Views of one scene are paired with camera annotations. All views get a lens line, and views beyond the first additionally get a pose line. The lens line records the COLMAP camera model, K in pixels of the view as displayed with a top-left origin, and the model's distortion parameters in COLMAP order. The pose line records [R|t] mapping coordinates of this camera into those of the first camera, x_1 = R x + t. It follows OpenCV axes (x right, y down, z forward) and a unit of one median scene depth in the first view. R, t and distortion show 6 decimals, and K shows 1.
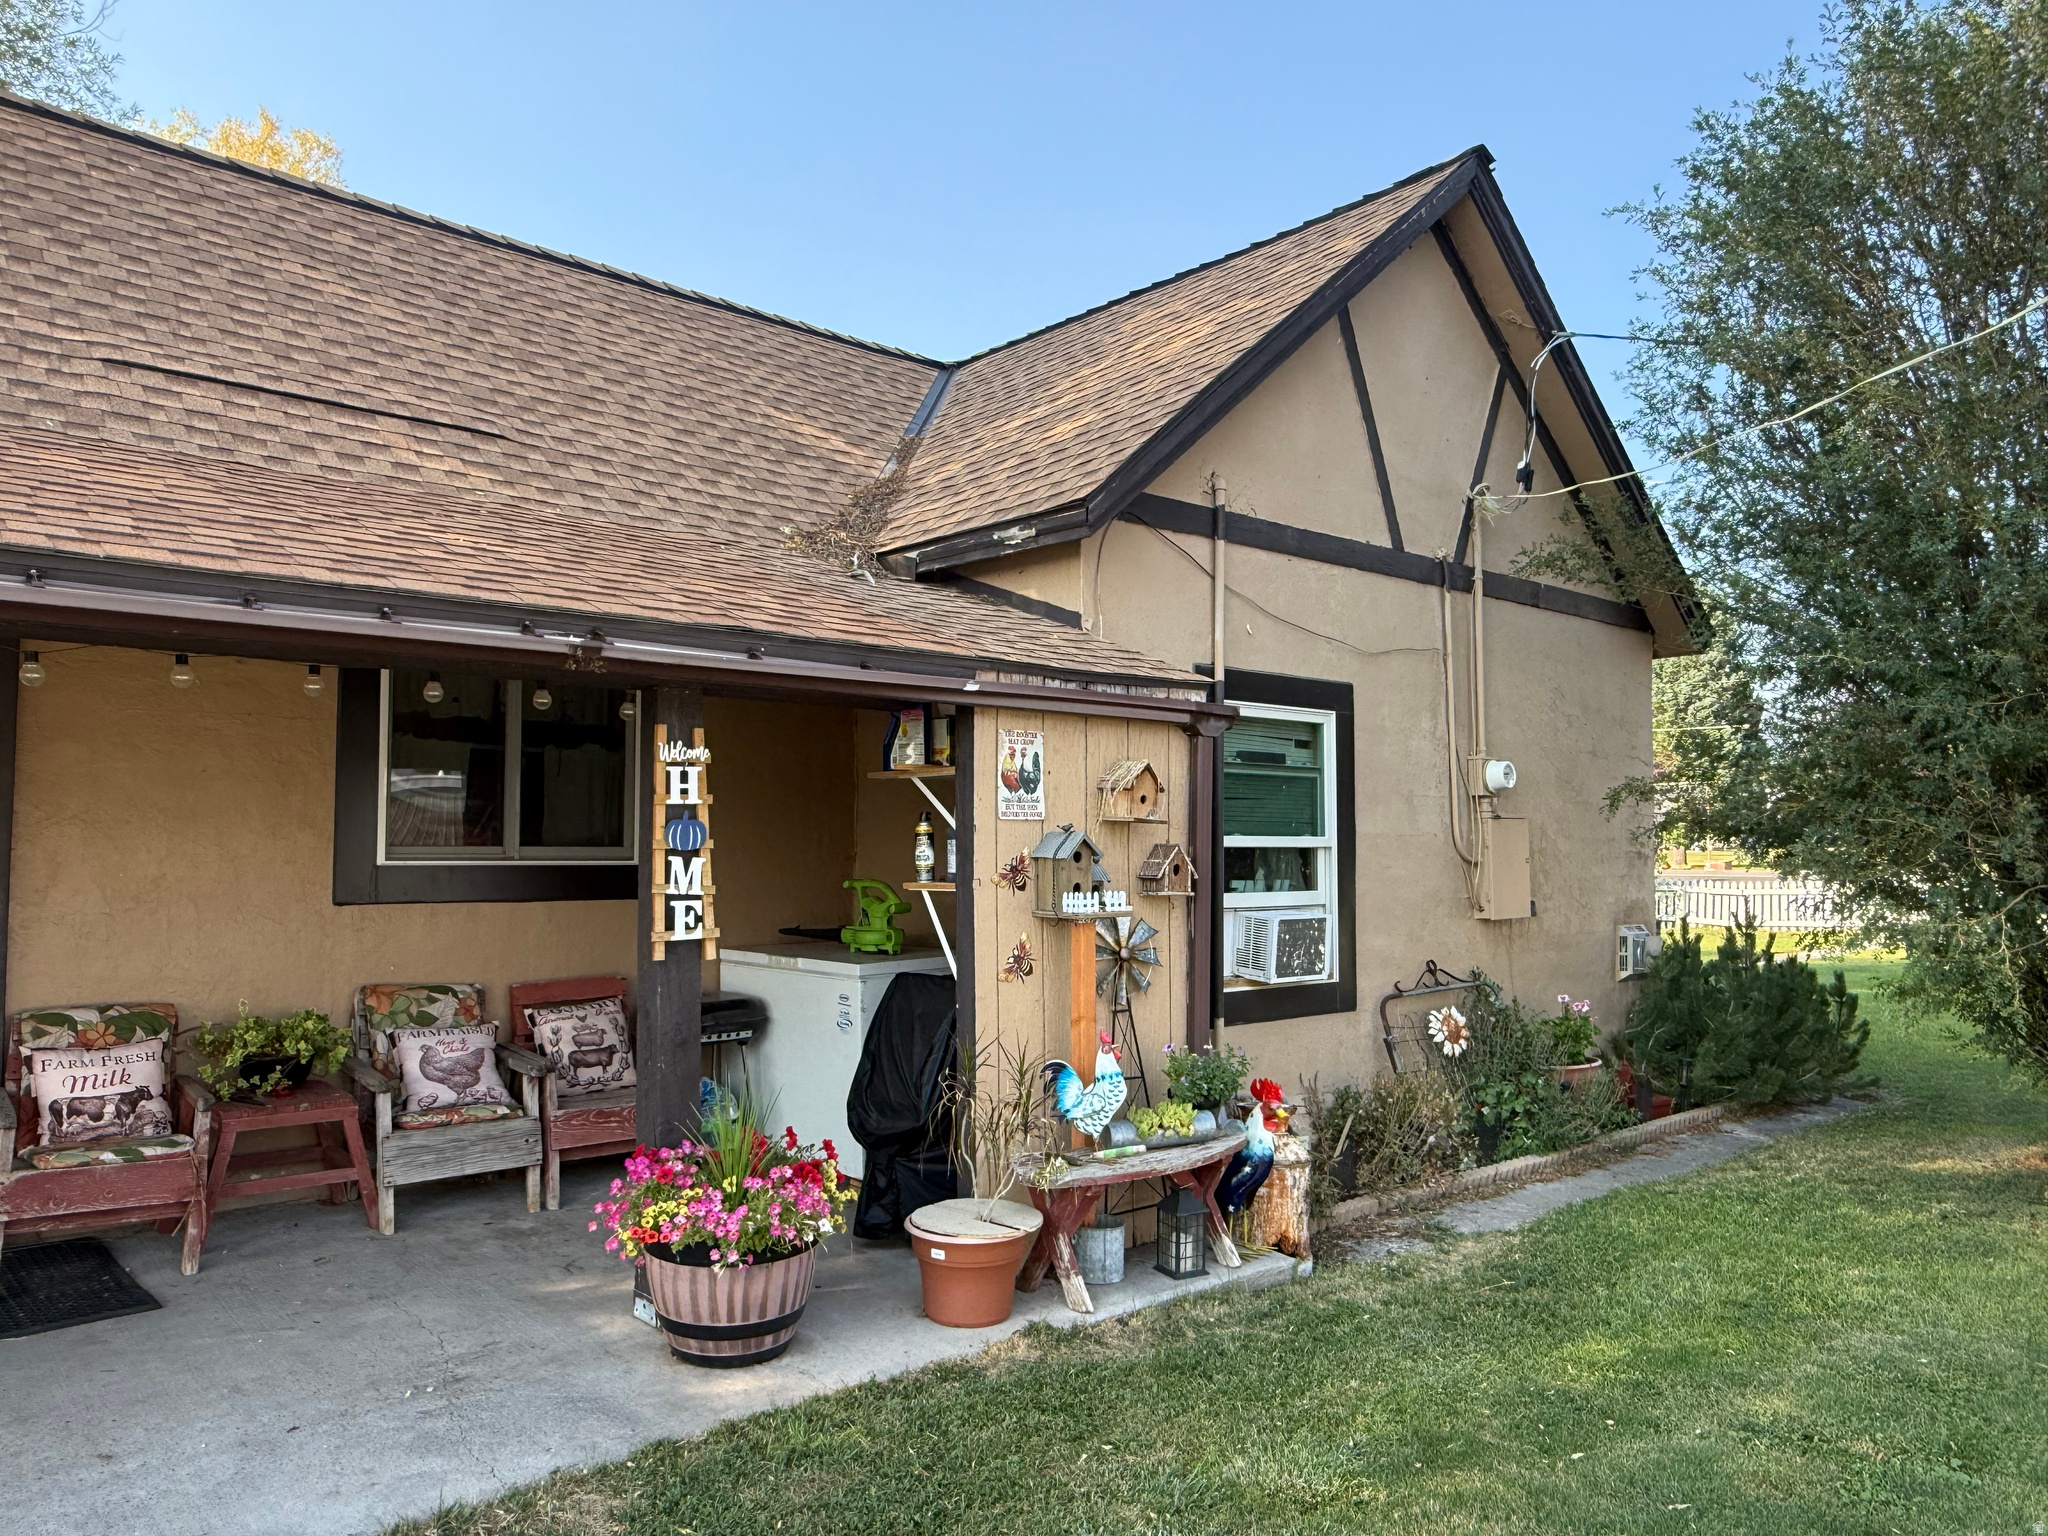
lens RADIAL K [[1406.0, 0, 1026.3], [0, 1406.0, 786.3], [0, 0, 1]] dist [0.001268, -0.004921]
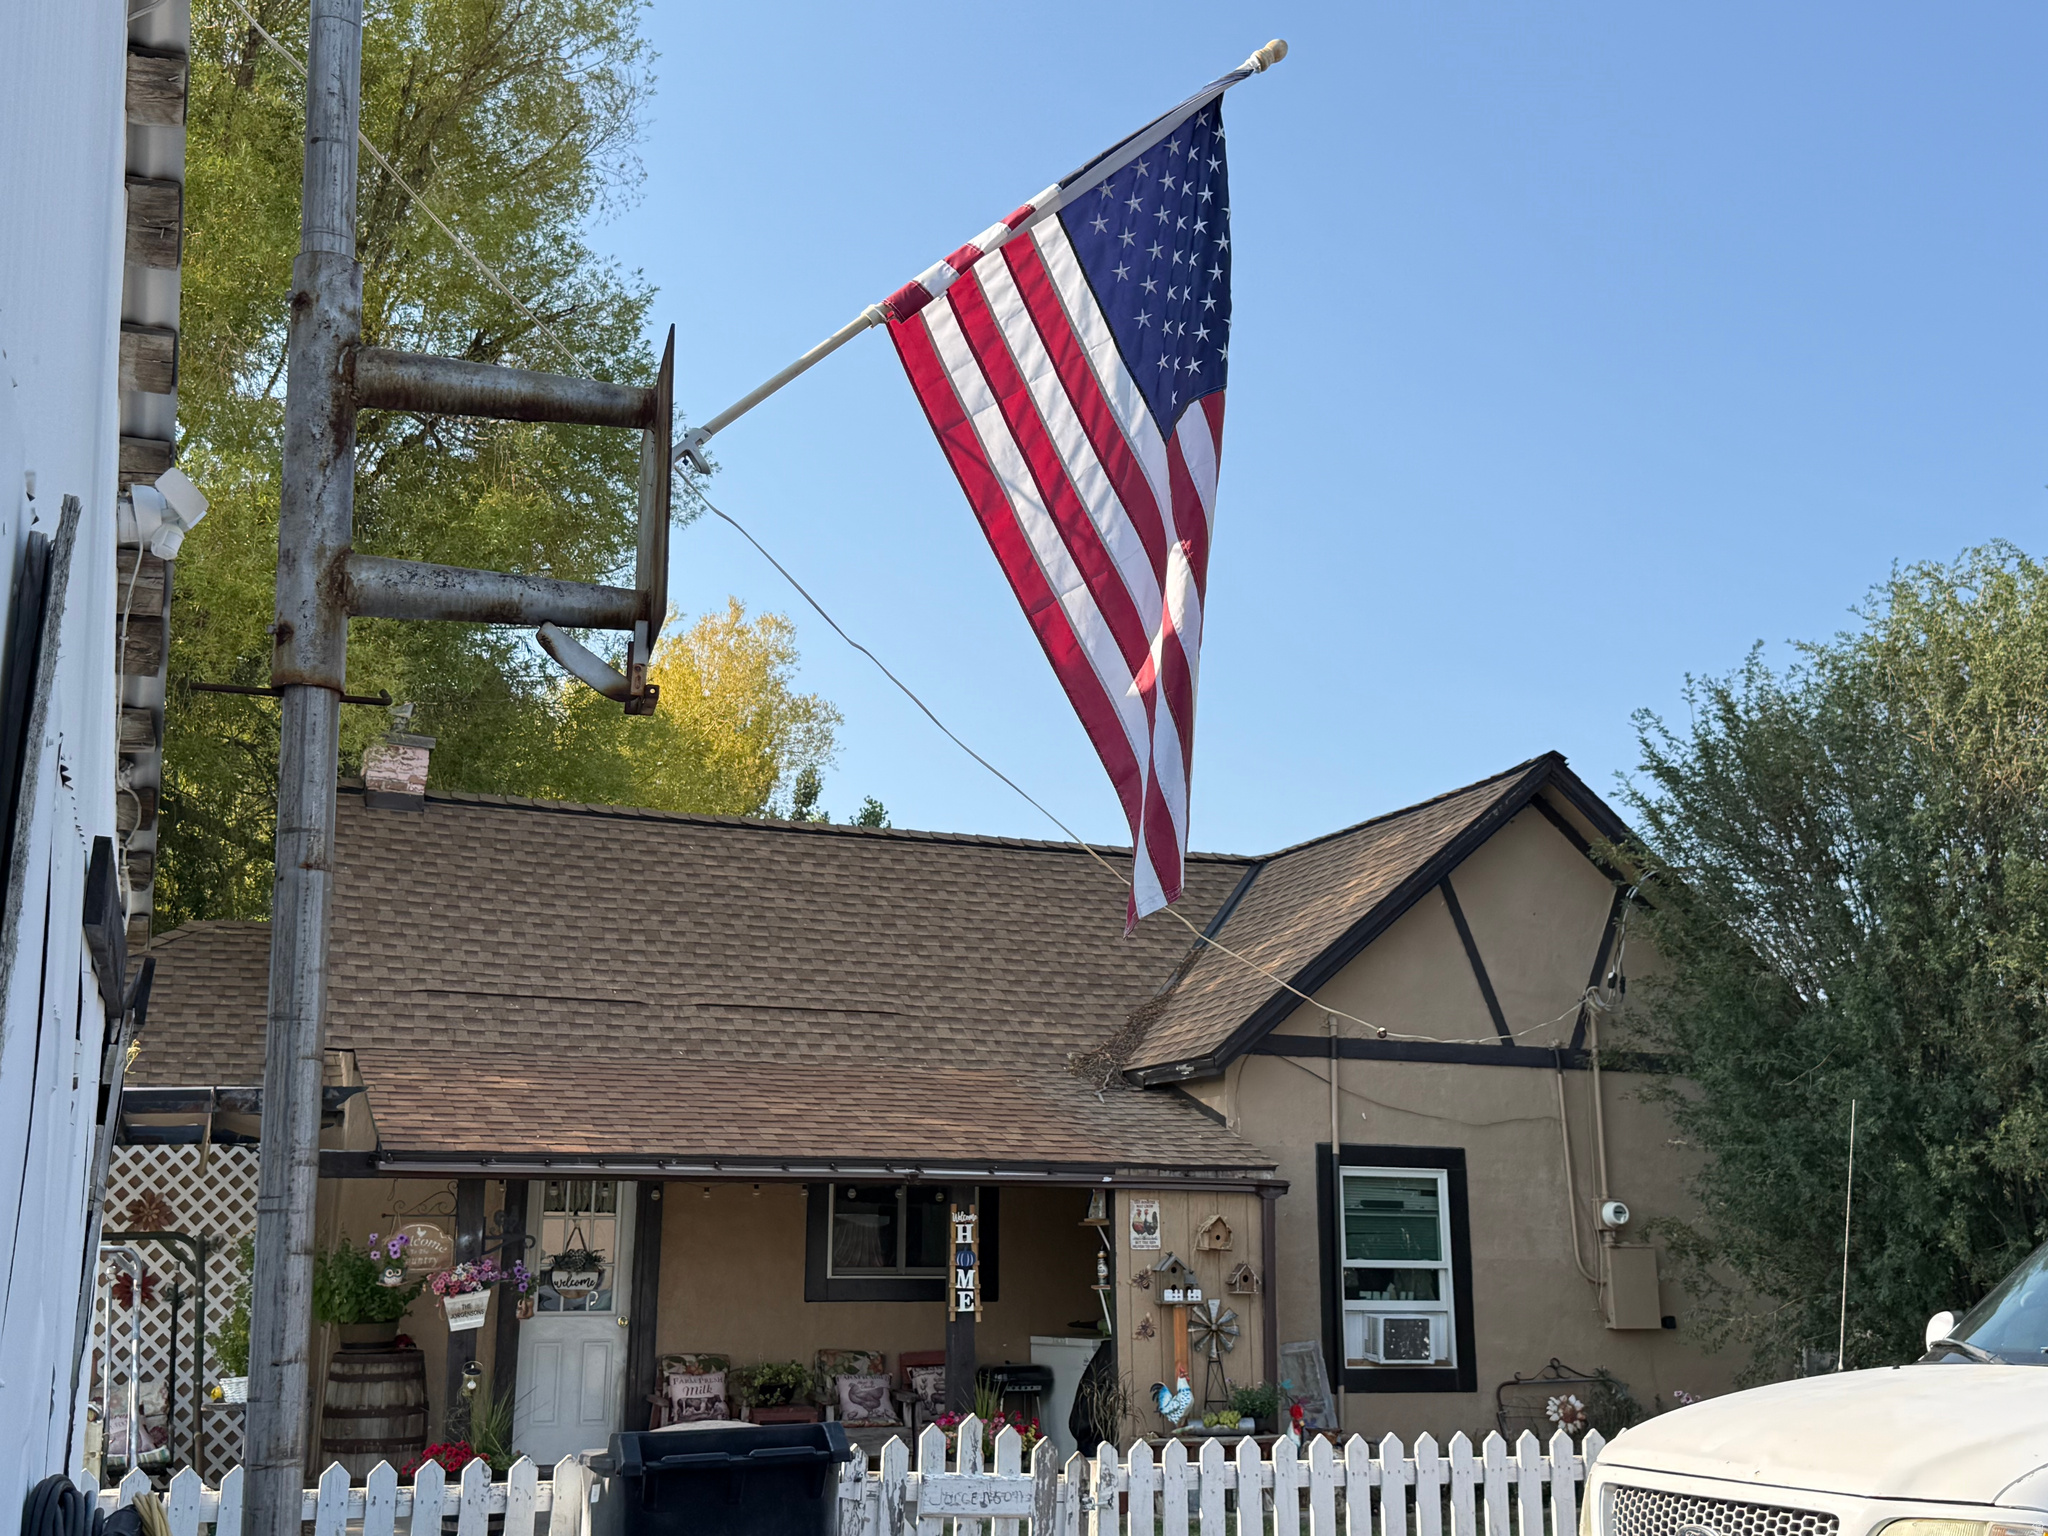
lens RADIAL K [[2321.1, 0, 1033.3], [0, 2321.1, 766.3], [0, 0, 1]] dist [0.121630, 0.000000]
pose [[0.942059, -0.074281, -0.327119, 0.707828], [0.015439, 0.983742, -0.178923, -0.042627], [0.335091, 0.163506, 0.927890, -1.560839]]
